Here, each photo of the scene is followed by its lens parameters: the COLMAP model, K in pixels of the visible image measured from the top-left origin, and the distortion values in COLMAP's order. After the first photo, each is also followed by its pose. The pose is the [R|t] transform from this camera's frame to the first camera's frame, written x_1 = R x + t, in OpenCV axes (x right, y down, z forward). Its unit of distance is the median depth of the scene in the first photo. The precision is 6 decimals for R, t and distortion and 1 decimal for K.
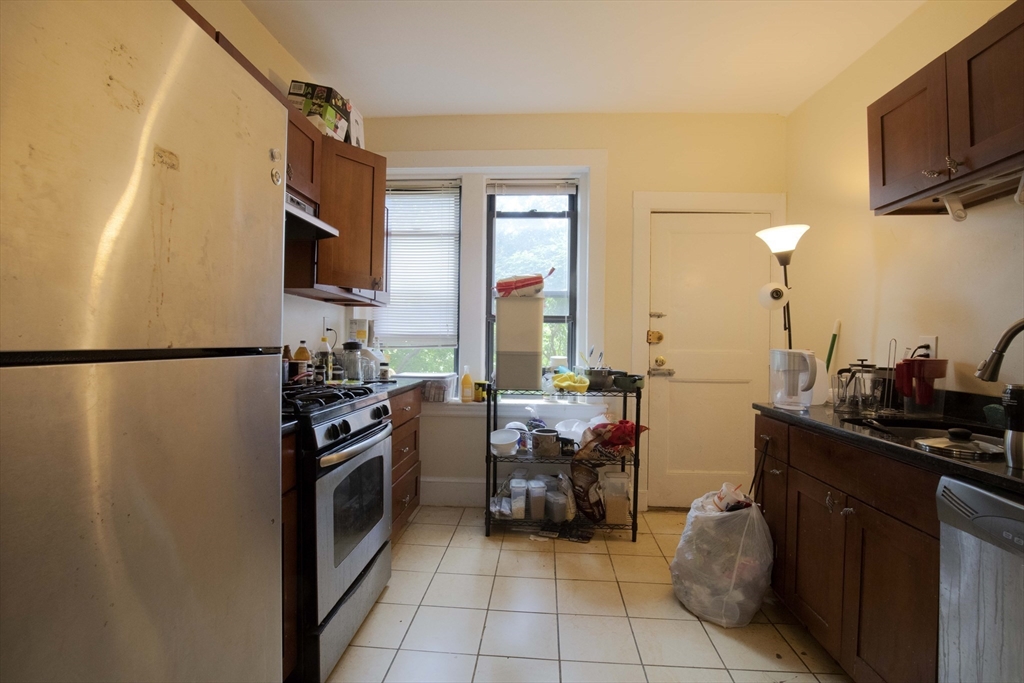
lens RADIAL K [[471.6, 0, 511.4], [0, 471.6, 340.3], [0, 0, 1]] dist [-0.024499, 0.003798]
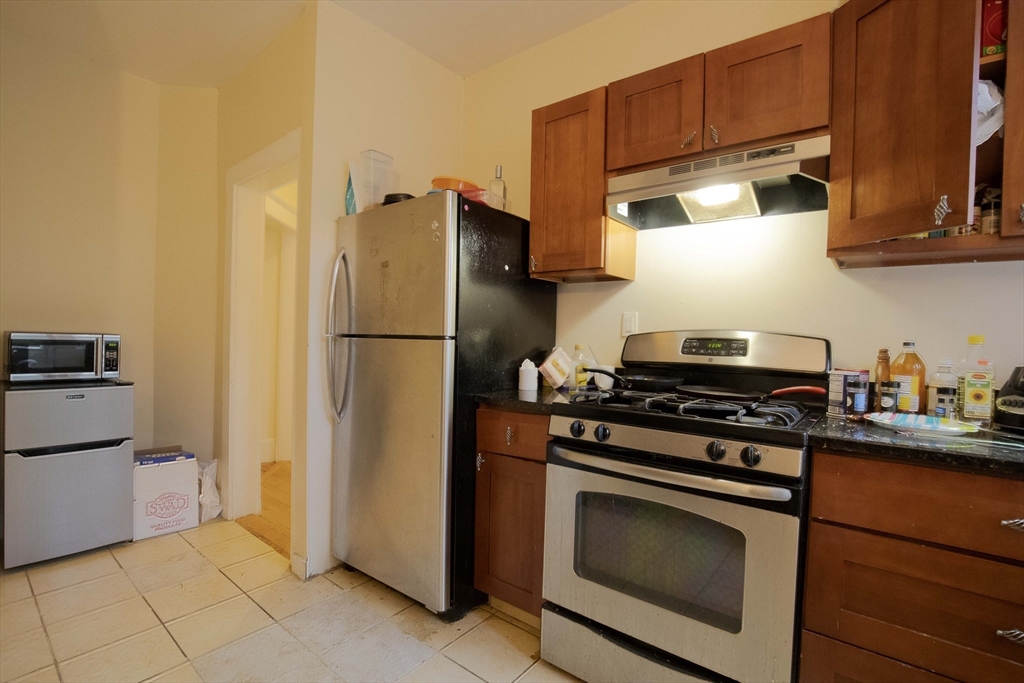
lens RADIAL K [[471.6, 0, 513.8], [0, 471.6, 342.4], [0, 0, 1]] dist [-0.024499, 0.003798]
pose [[-0.573495, -0.012704, -0.819110, 0.971726], [-0.023186, 0.999731, 0.000728, 0.039311], [0.818881, 0.019410, -0.573636, 2.901555]]
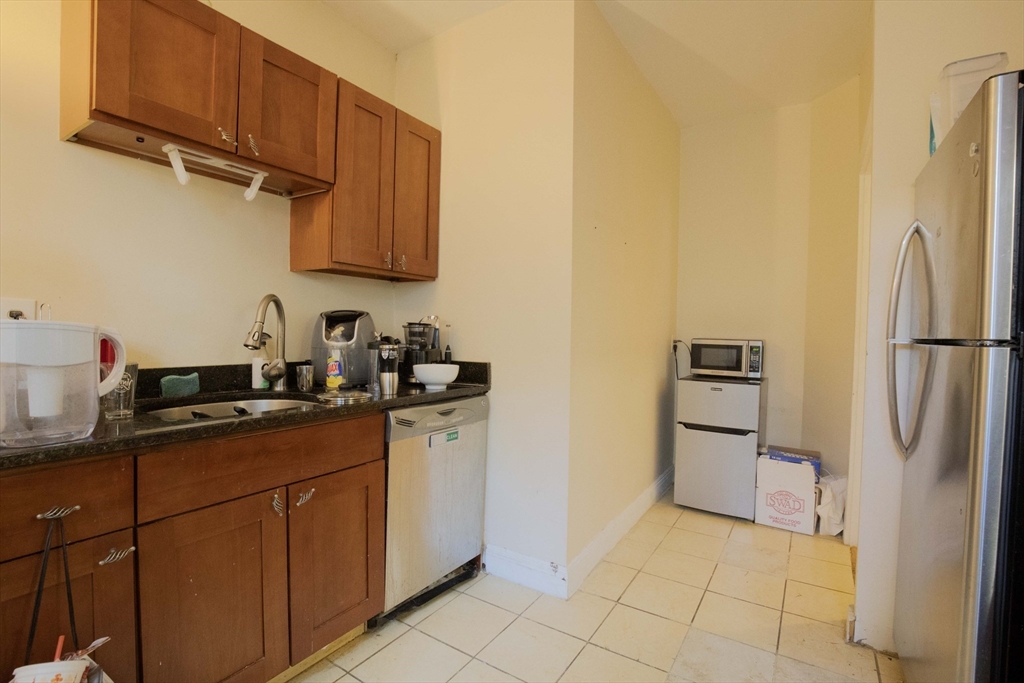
lens RADIAL K [[471.6, 0, 513.7], [0, 471.6, 342.8], [0, 0, 1]] dist [-0.024499, 0.003798]
pose [[-0.875753, -0.034208, 0.481546, -0.149995], [-0.026194, 0.999384, 0.023356, 0.031022], [-0.482049, 0.007840, -0.876109, 3.035749]]
